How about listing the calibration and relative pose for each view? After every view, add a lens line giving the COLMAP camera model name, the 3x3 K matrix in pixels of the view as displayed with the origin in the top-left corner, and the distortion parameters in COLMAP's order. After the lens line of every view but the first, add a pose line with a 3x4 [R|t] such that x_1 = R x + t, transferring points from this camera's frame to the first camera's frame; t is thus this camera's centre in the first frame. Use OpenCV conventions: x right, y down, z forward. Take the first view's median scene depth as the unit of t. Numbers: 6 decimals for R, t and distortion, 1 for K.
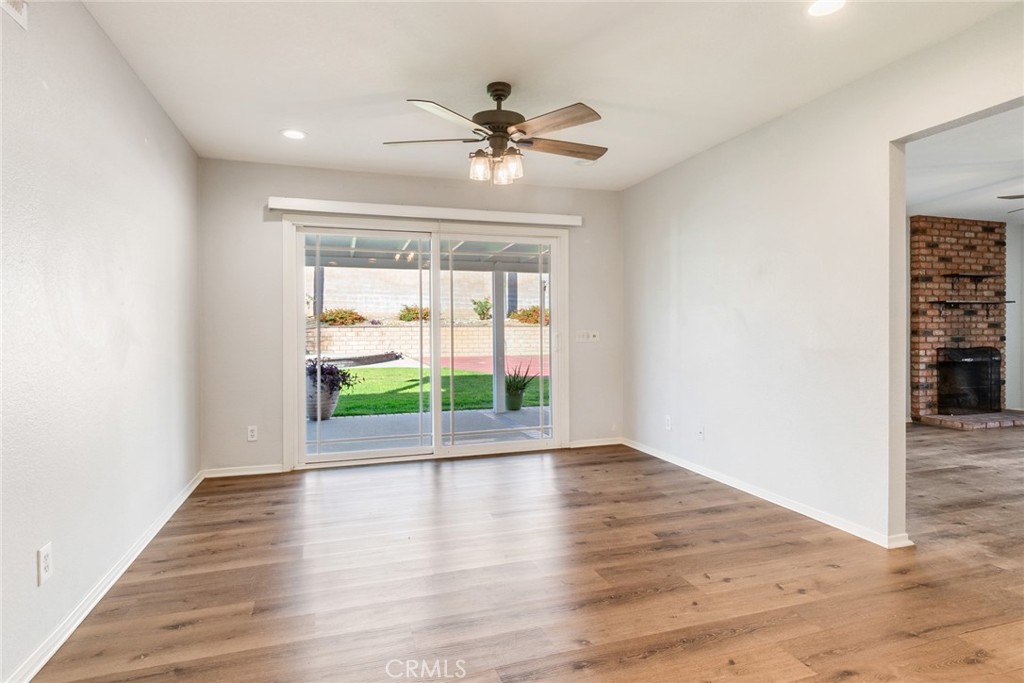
lens RADIAL K [[532.8, 0, 498.8], [0, 532.8, 331.9], [0, 0, 1]] dist [0.011624, -0.012365]
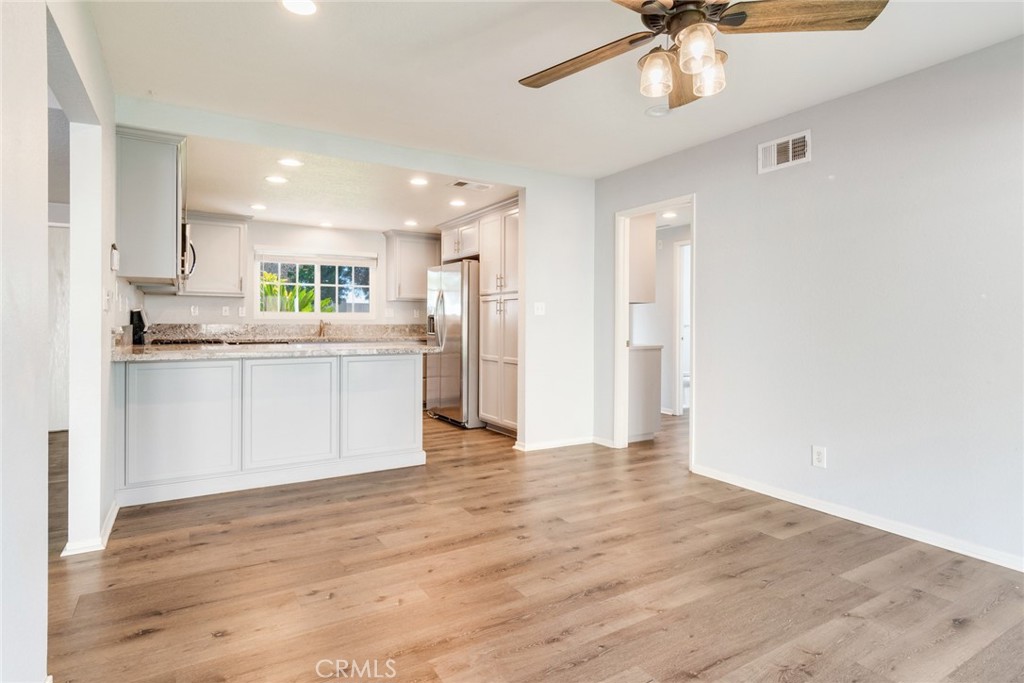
lens RADIAL K [[536.5, 0, 497.6], [0, 536.5, 316.5], [0, 0, 1]] dist [0.004763, -0.000721]
pose [[-0.974979, -0.001841, -0.222291, 0.256273], [-0.001577, 0.999998, -0.001366, -0.008466], [0.222293, -0.000981, -0.974979, 1.130030]]
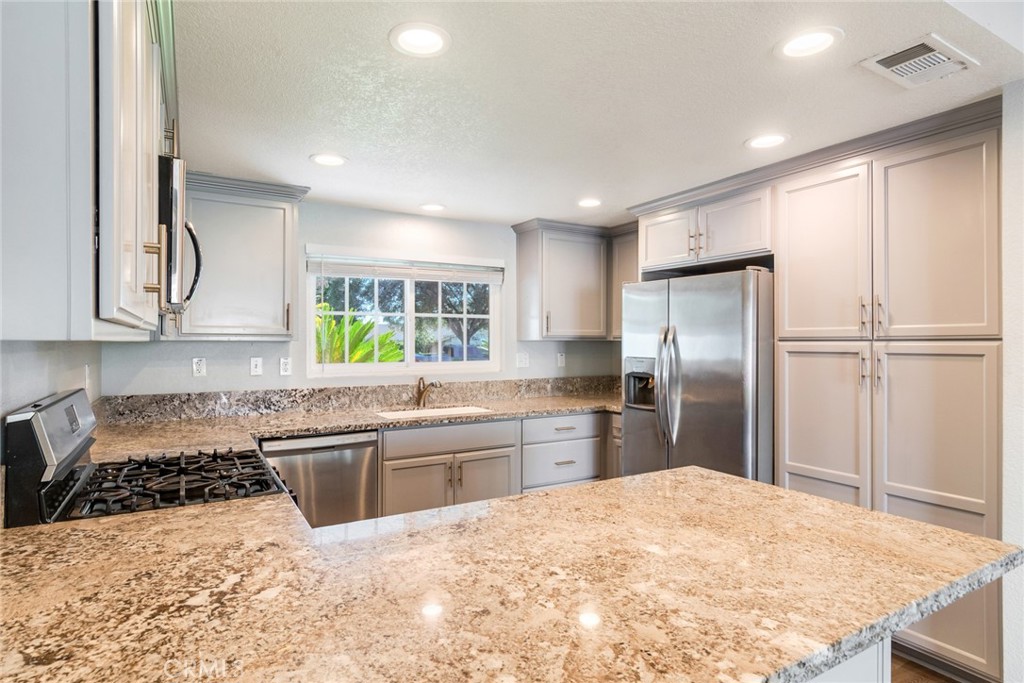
lens RADIAL K [[544.5, 0, 505.2], [0, 544.5, 334.3], [0, 0, 1]] dist [-0.001859, -0.000684]
pose [[-0.975492, 0.002272, -0.220023, 0.480603], [0.003088, 0.999990, -0.003366, -0.069499], [0.220013, -0.003963, -0.975489, 0.372621]]
